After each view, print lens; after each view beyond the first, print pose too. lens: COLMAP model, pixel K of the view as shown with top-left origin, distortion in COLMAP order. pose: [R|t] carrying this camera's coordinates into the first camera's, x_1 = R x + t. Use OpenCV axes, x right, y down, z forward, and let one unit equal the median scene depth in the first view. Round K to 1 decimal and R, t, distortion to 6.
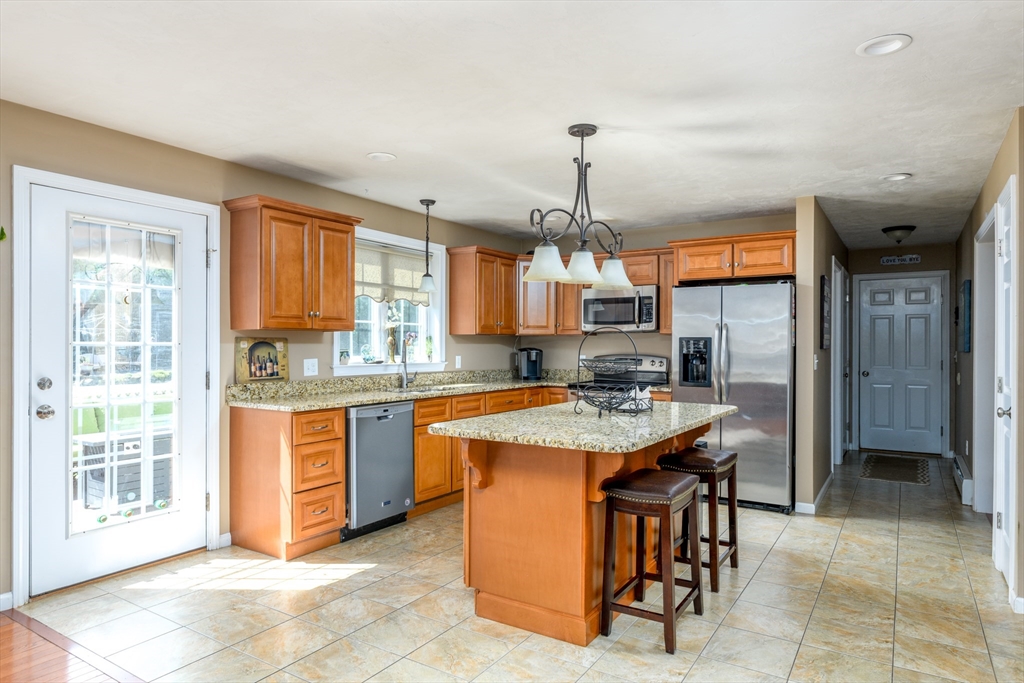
lens RADIAL K [[623.4, 0, 511.2], [0, 623.4, 347.0], [0, 0, 1]] dist [-0.001203, 0.000113]
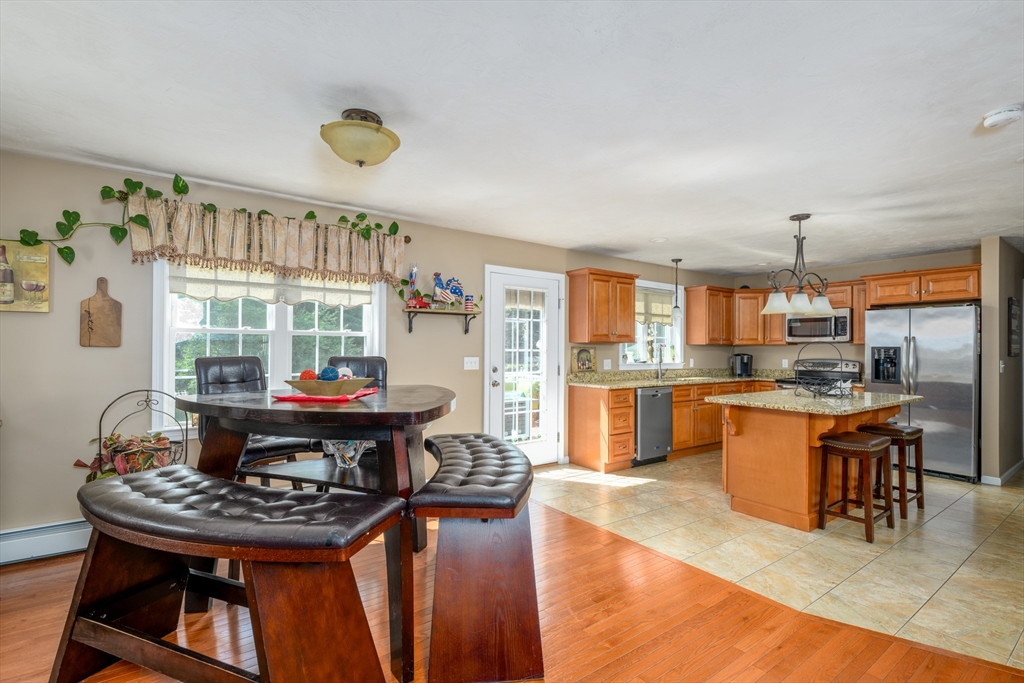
lens RADIAL K [[473.3, 0, 508.8], [0, 473.3, 346.5], [0, 0, 1]] dist [-0.002732, 0.000292]
pose [[0.928388, 0.001699, -0.371610, -0.099353], [-0.005747, 0.999936, -0.009786, -0.001908], [0.371569, 0.011220, 0.928337, -0.306715]]
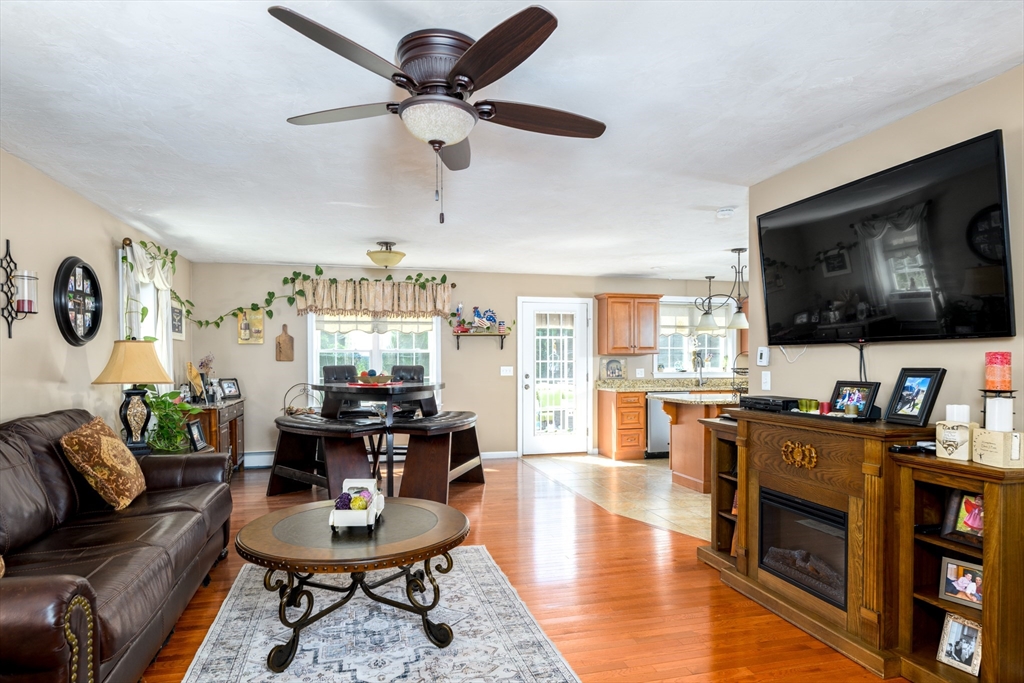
lens RADIAL K [[575.3, 0, 501.0], [0, 575.3, 367.9], [0, 0, 1]] dist [-0.000085, -0.000597]
pose [[0.719805, 0.003158, -0.694169, 0.649937], [0.001363, 0.999981, 0.005962, 0.006055], [0.694175, -0.005237, 0.719787, -0.627788]]
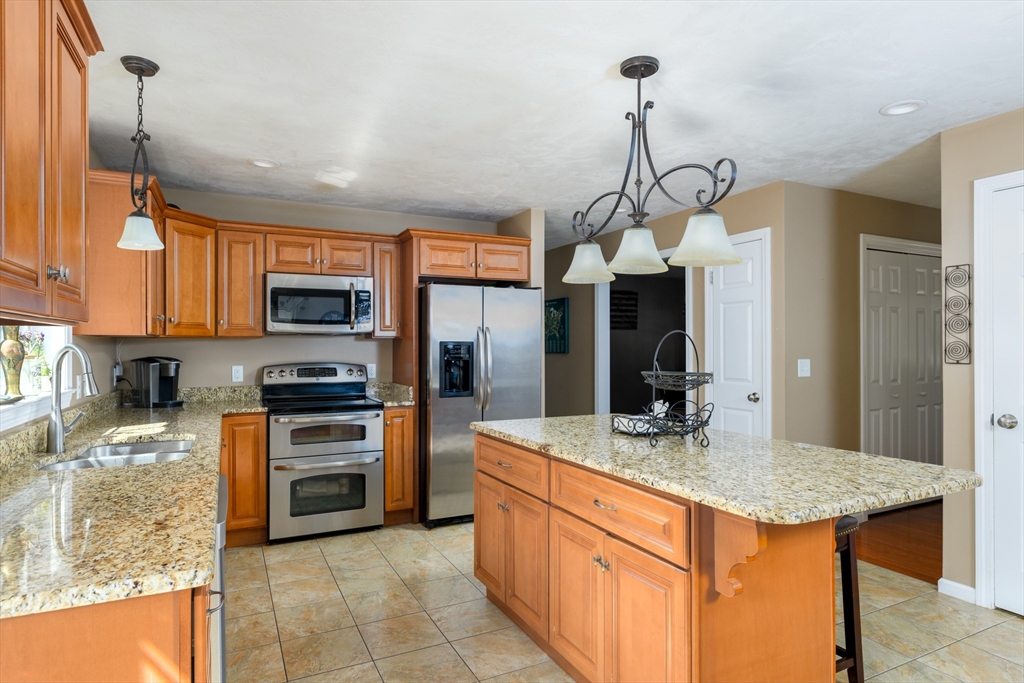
lens RADIAL K [[575.3, 0, 511.2], [0, 575.3, 345.9], [0, 0, 1]] dist [-0.000085, -0.000597]
pose [[0.519014, -0.007643, 0.854731, -0.442595], [0.007913, 0.999960, 0.004137, -0.014832], [-0.854729, 0.004616, 0.519054, 0.609735]]
